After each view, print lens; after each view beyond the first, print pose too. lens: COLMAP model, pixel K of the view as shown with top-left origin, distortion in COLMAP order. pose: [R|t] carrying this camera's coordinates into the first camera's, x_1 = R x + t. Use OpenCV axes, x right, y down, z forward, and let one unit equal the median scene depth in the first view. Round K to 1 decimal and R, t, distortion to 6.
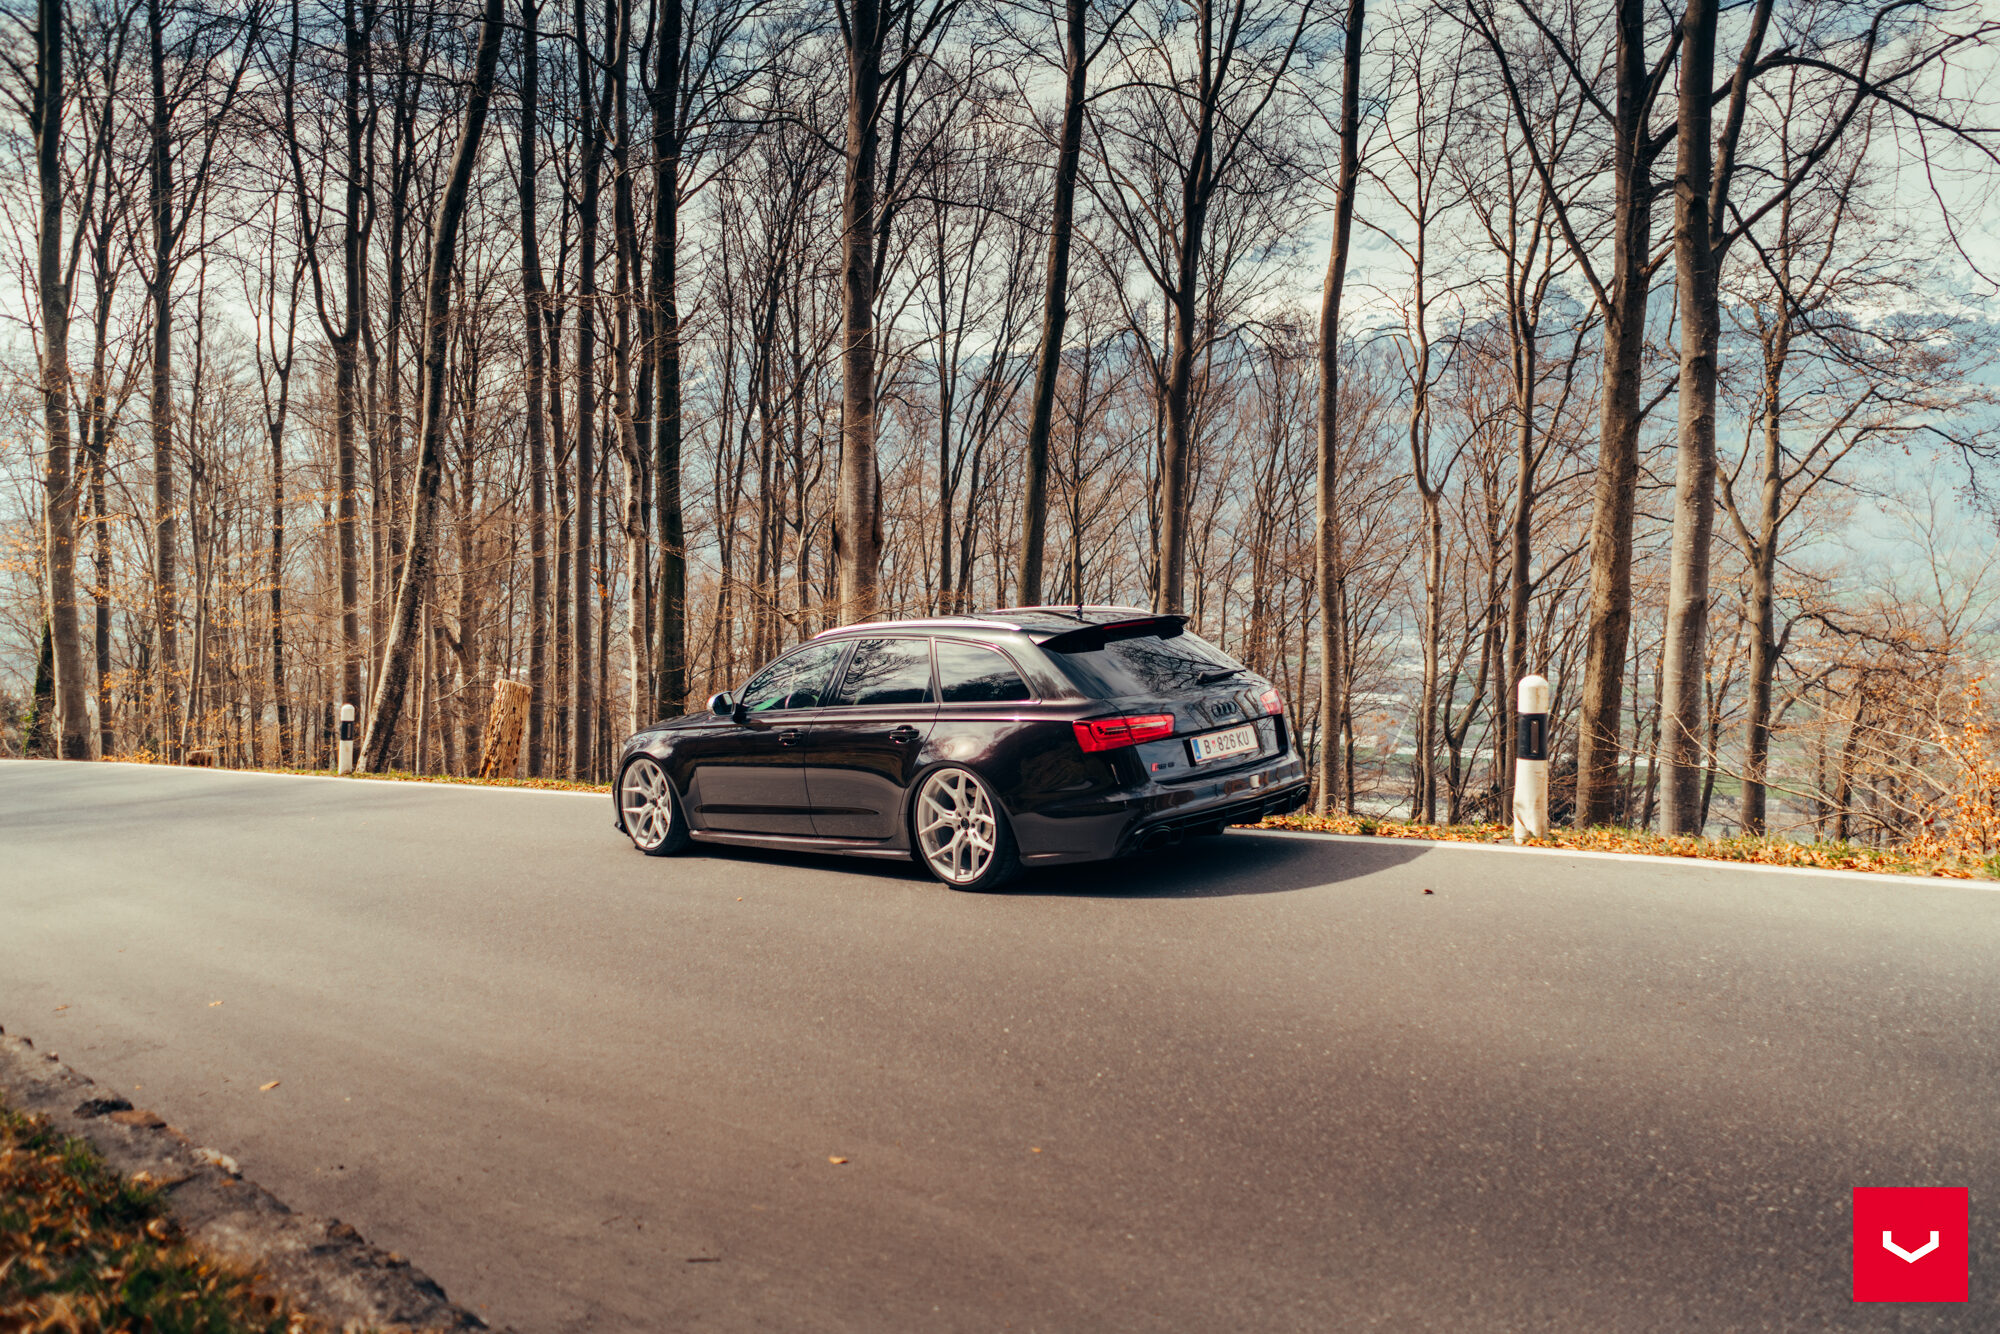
lens RADIAL K [[1534.3, 0, 992.7], [0, 1534.3, 669.6], [0, 0, 1]] dist [-0.008407, -0.010367]
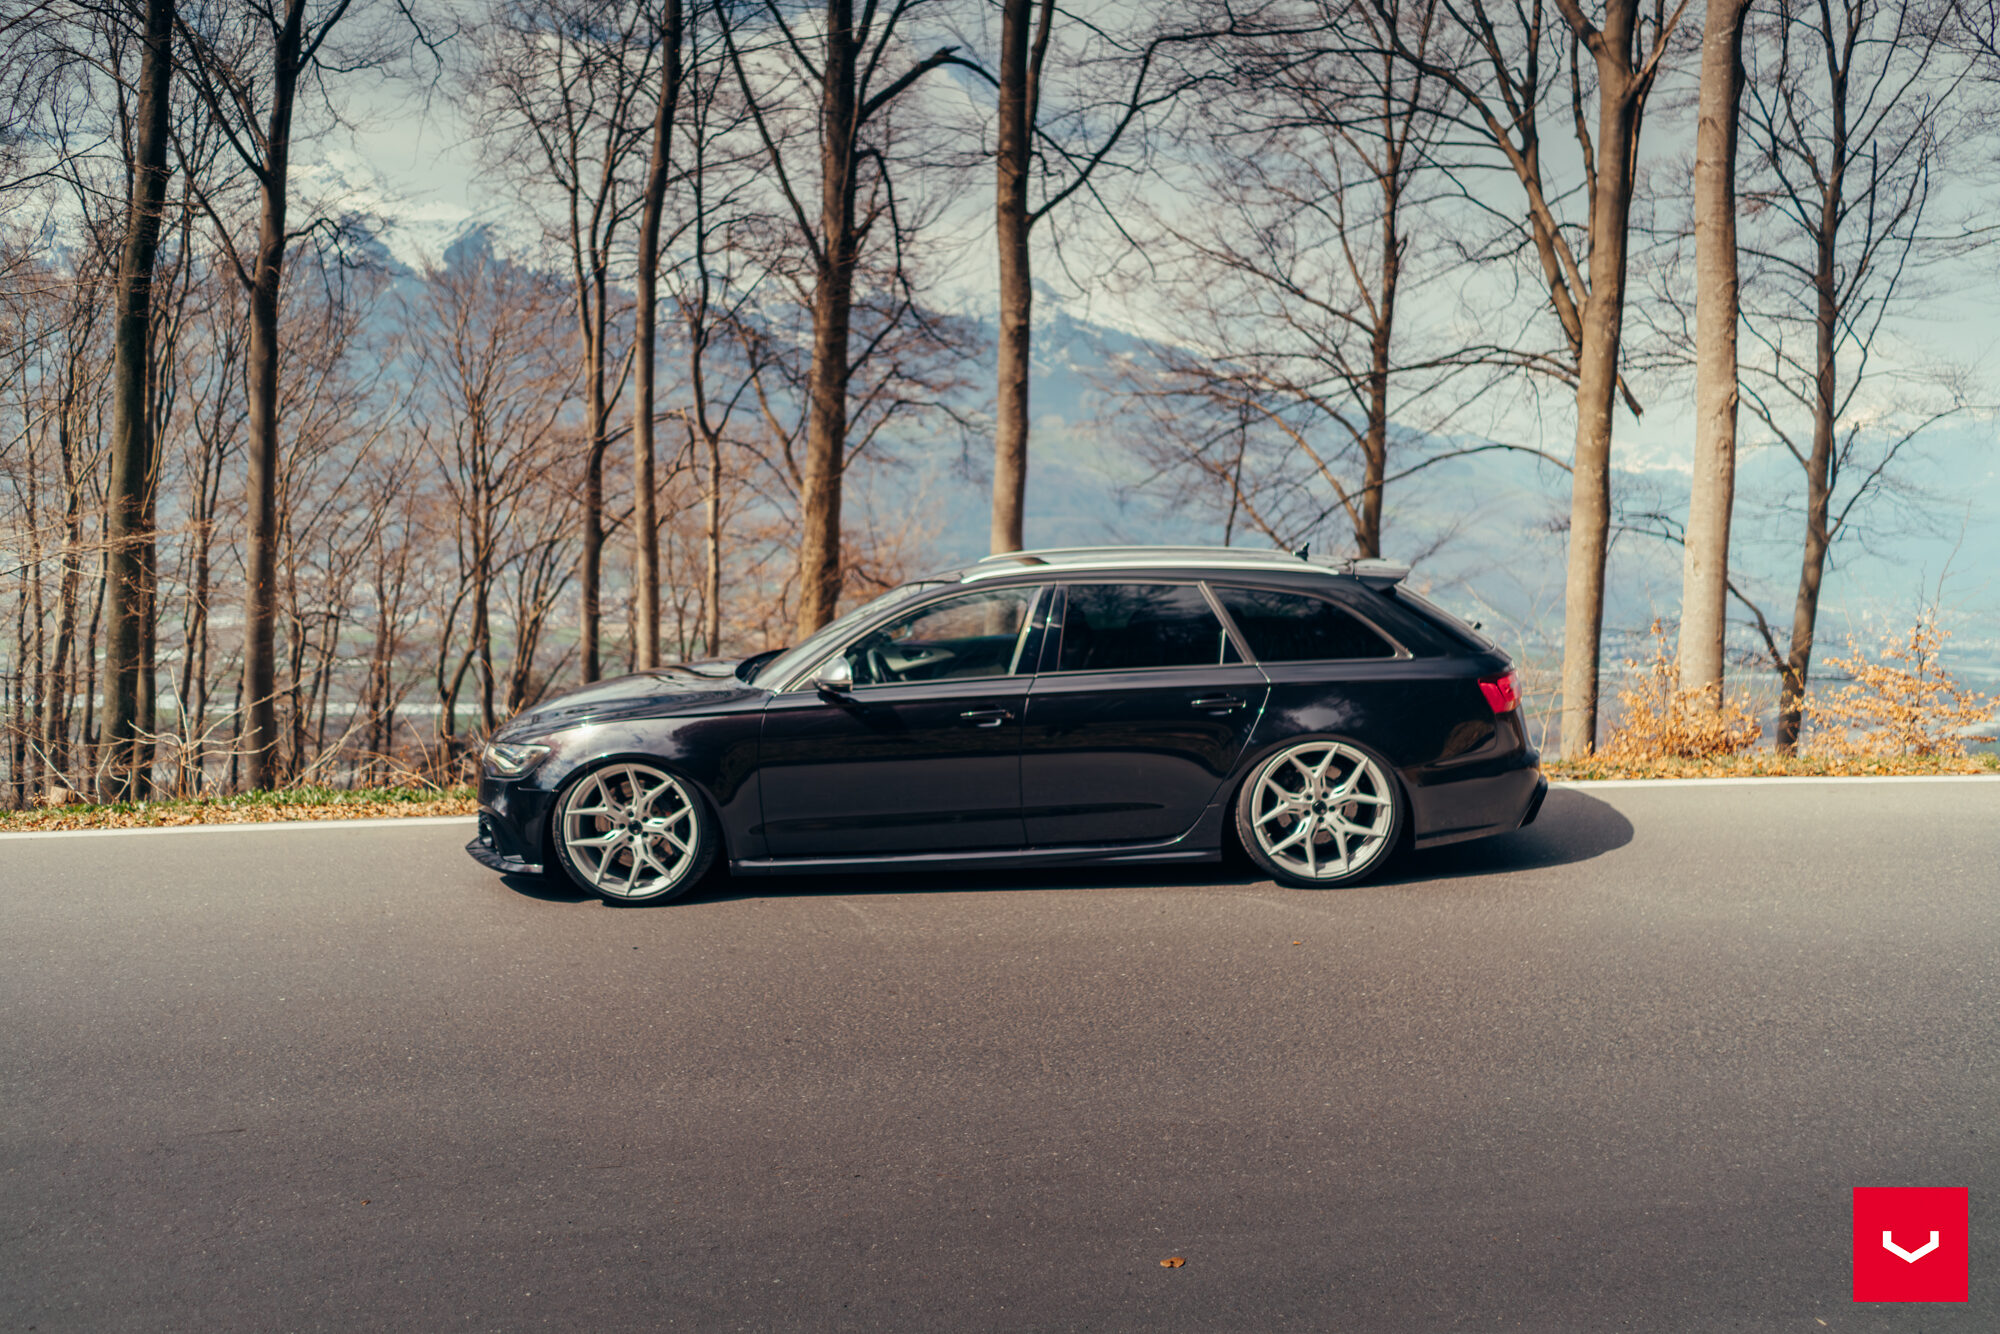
lens RADIAL K [[1534.3, 0, 992.7], [0, 1534.3, 669.6], [0, 0, 1]] dist [-0.008407, -0.010367]
pose [[0.746053, -0.038384, 0.664779, -0.210673], [0.017087, 0.999112, 0.038513, -0.002144], [-0.665667, -0.017374, 0.746046, 0.156643]]
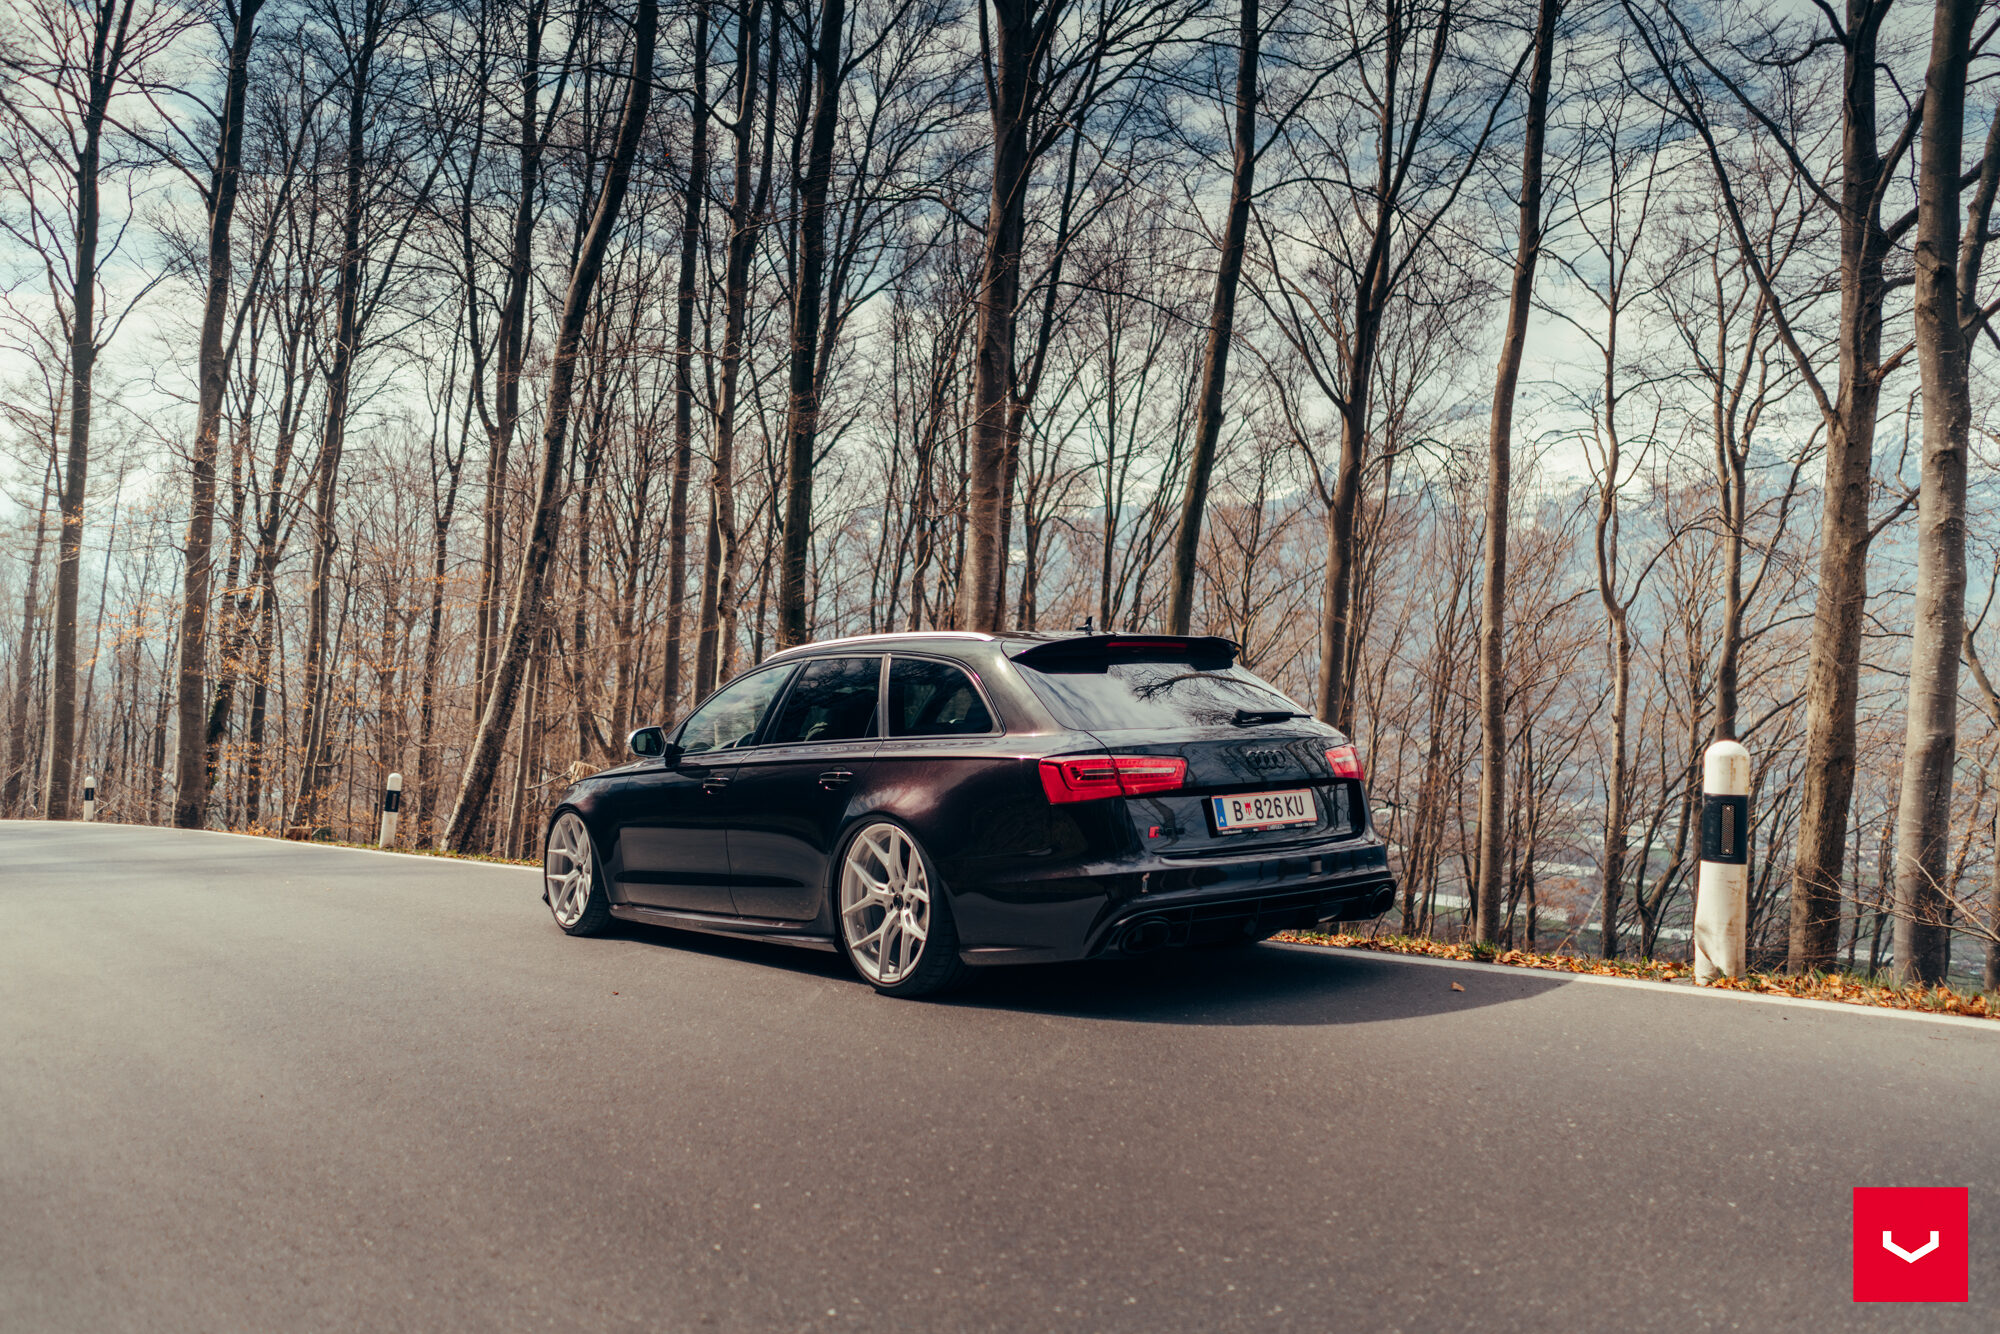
lens RADIAL K [[1534.3, 0, 992.7], [0, 1534.3, 669.6], [0, 0, 1]] dist [-0.008407, -0.010367]
pose [[0.991937, 0.046563, -0.117869, 0.032580], [-0.057270, 0.994371, -0.089143, 0.016528], [0.113054, 0.095174, 0.989020, 0.086542]]
